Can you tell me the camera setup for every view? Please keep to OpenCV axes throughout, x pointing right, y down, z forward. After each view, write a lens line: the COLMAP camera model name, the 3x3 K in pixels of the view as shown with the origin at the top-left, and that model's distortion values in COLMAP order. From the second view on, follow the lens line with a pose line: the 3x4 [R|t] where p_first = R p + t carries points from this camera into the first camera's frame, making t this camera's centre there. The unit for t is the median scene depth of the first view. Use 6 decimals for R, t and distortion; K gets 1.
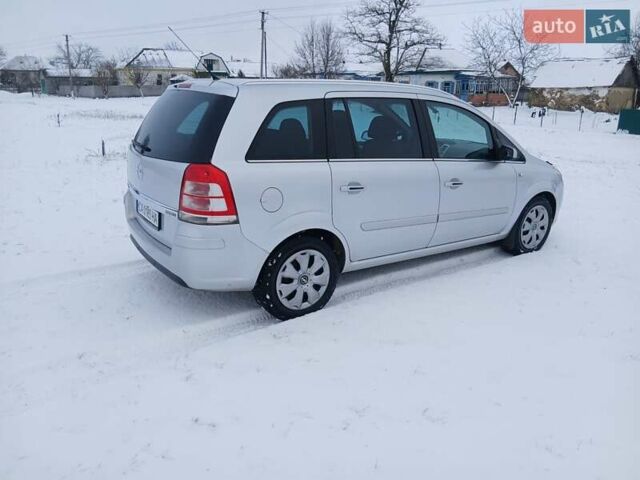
lens RADIAL K [[487.2, 0, 320.0], [0, 487.2, 240.0], [0, 0, 1]] dist [0.080912, -0.131035]
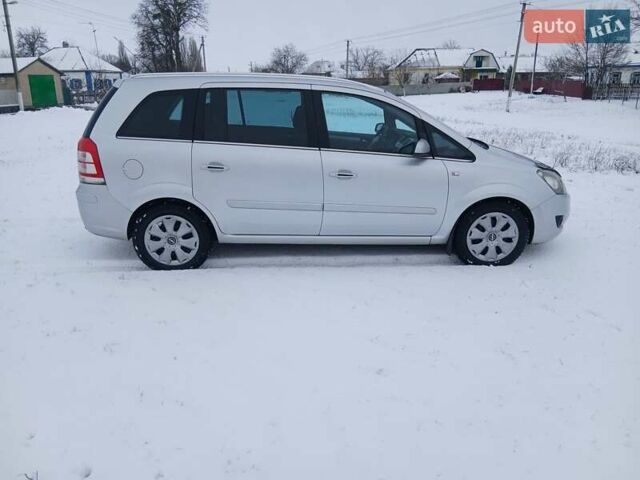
lens RADIAL K [[487.2, 0, 320.0], [0, 487.2, 240.0], [0, 0, 1]] dist [0.080912, -0.131035]
pose [[0.854326, 0.141394, -0.500134, 0.737277], [-0.139954, 0.989324, 0.040625, -0.016430], [0.500539, 0.035289, 0.864994, 0.118690]]
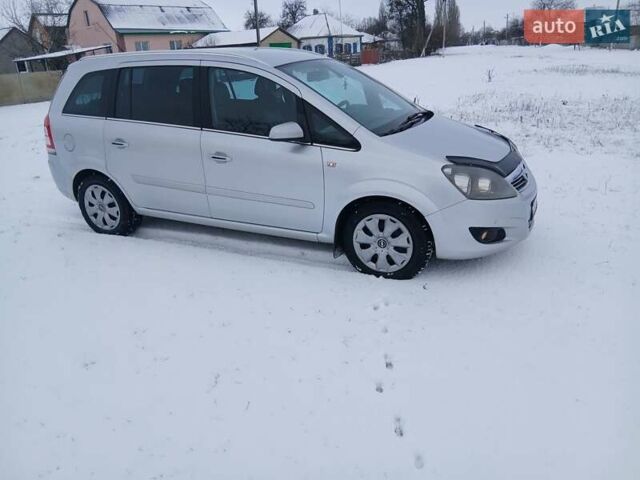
lens RADIAL K [[487.2, 0, 320.0], [0, 487.2, 240.0], [0, 0, 1]] dist [0.080912, -0.131035]
pose [[0.504647, 0.275010, -0.818353, 1.171642], [-0.201072, 0.959279, 0.198375, -0.185572], [0.839584, 0.064438, 0.539394, 0.653806]]
